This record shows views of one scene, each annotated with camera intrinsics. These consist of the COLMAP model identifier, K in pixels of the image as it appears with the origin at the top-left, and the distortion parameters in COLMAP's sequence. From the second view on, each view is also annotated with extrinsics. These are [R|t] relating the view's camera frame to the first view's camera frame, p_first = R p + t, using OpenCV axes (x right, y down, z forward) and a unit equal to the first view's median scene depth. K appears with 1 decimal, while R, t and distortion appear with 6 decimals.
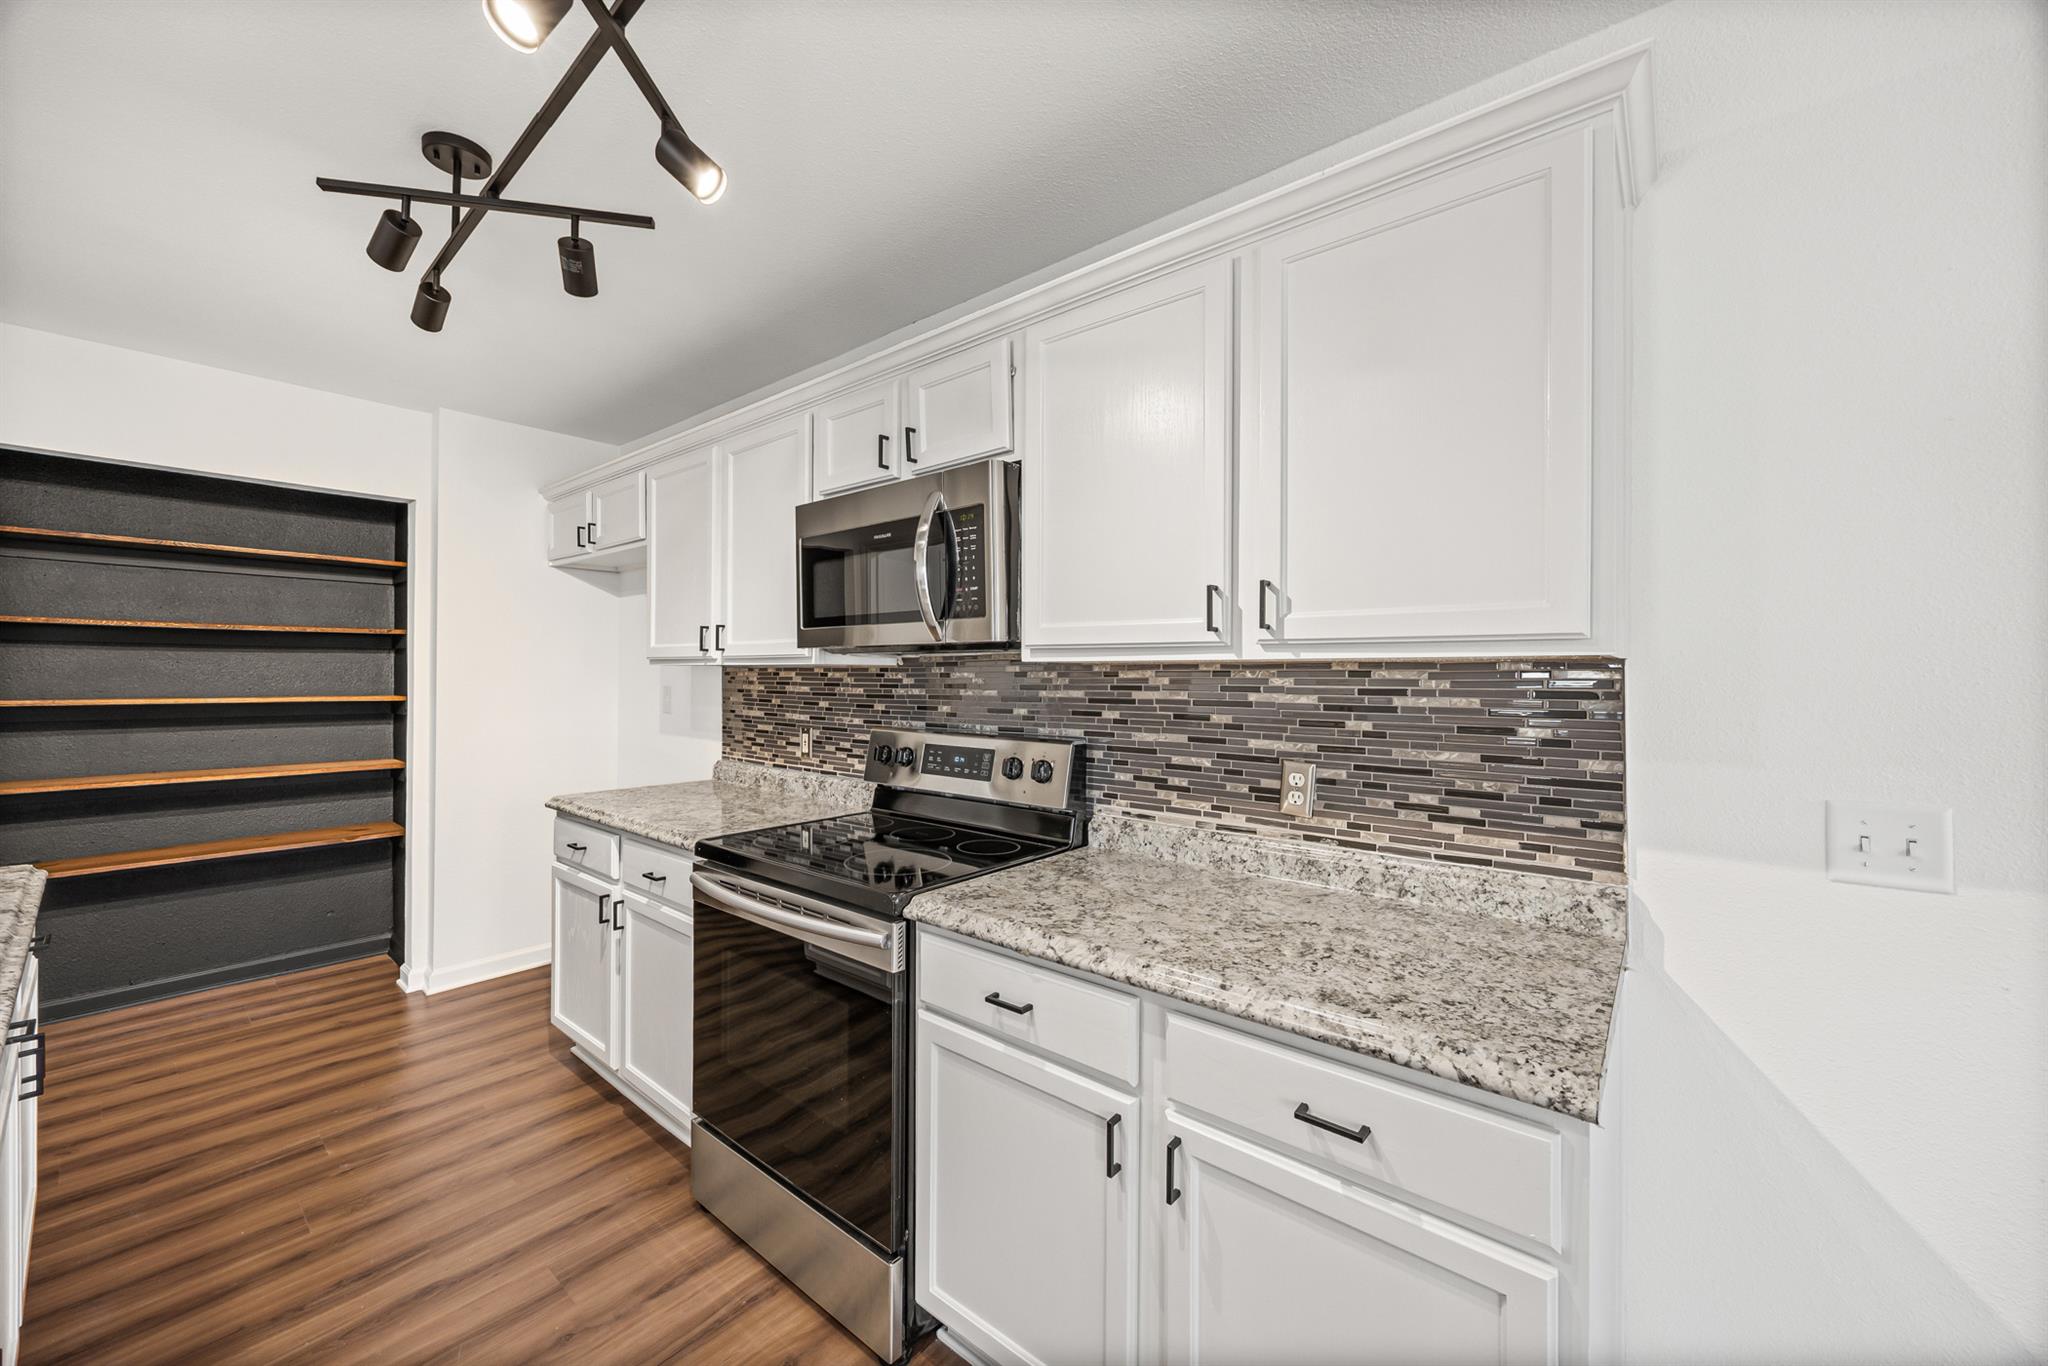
lens RADIAL K [[784.0, 0, 1015.8], [0, 784.0, 679.3], [0, 0, 1]] dist [-0.004224, 0.000244]
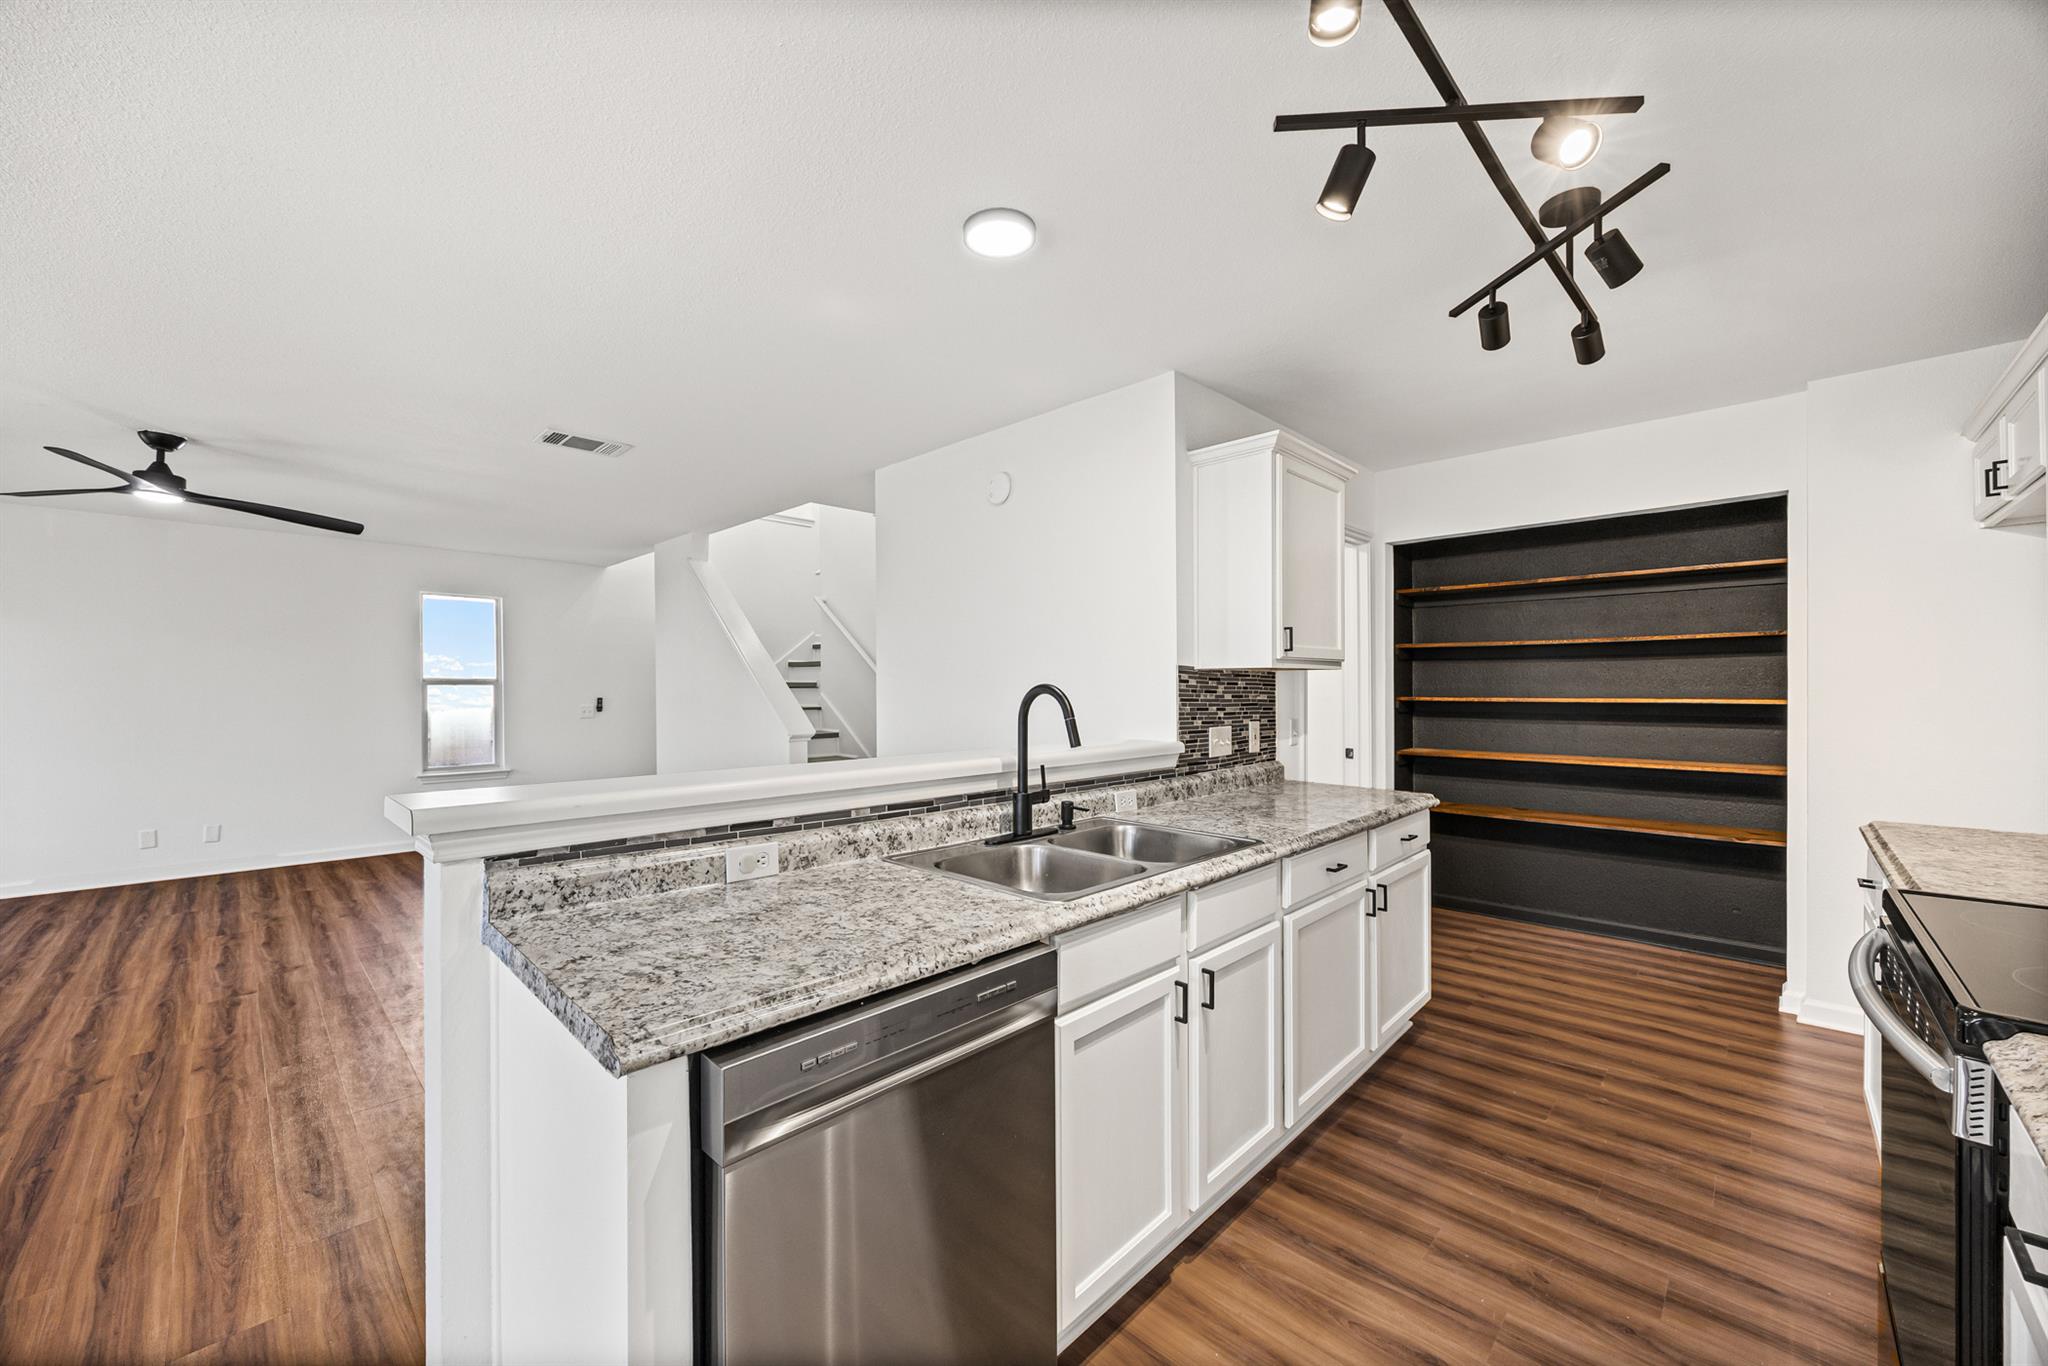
lens RADIAL K [[784.0, 0, 1015.8], [0, 784.0, 679.3], [0, 0, 1]] dist [-0.004224, 0.000244]
pose [[-0.081795, -0.015727, -0.996525, 0.483132], [-0.002637, 0.999875, -0.015564, 0.030544], [0.996646, 0.001355, -0.081826, 0.296157]]
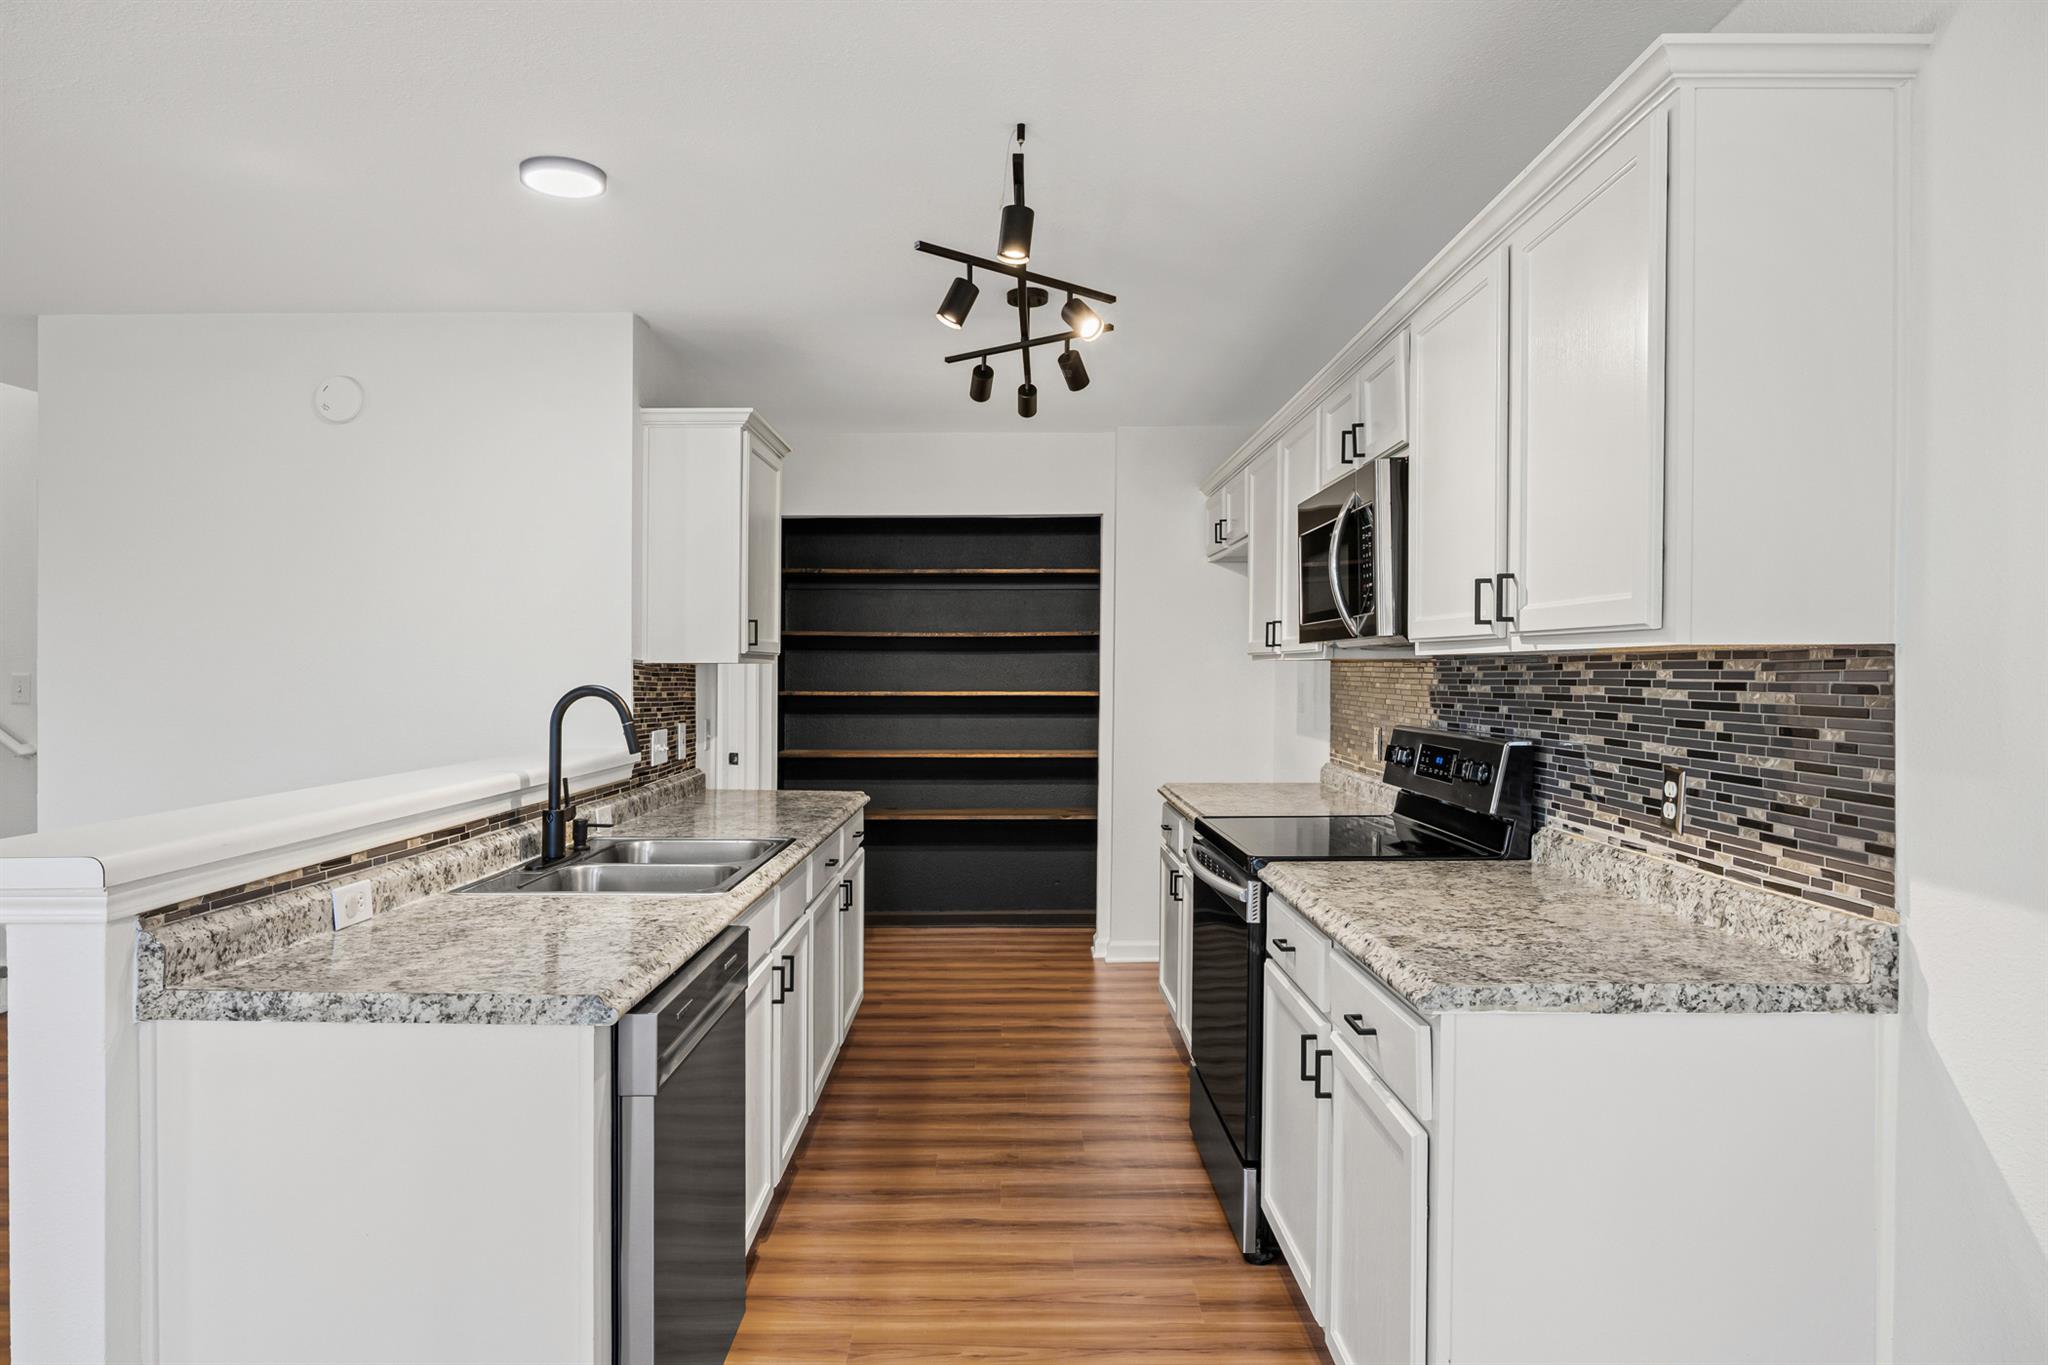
lens RADIAL K [[1236.4, 0, 1024.0], [0, 1236.4, 682.5], [0, 0, 1]] dist [0.000590, 0.000660]
pose [[0.648246, 0.002615, -0.761427, 0.974141], [-0.000951, 0.999996, 0.002625, 0.009208], [0.761431, -0.000978, 0.648246, -0.431014]]
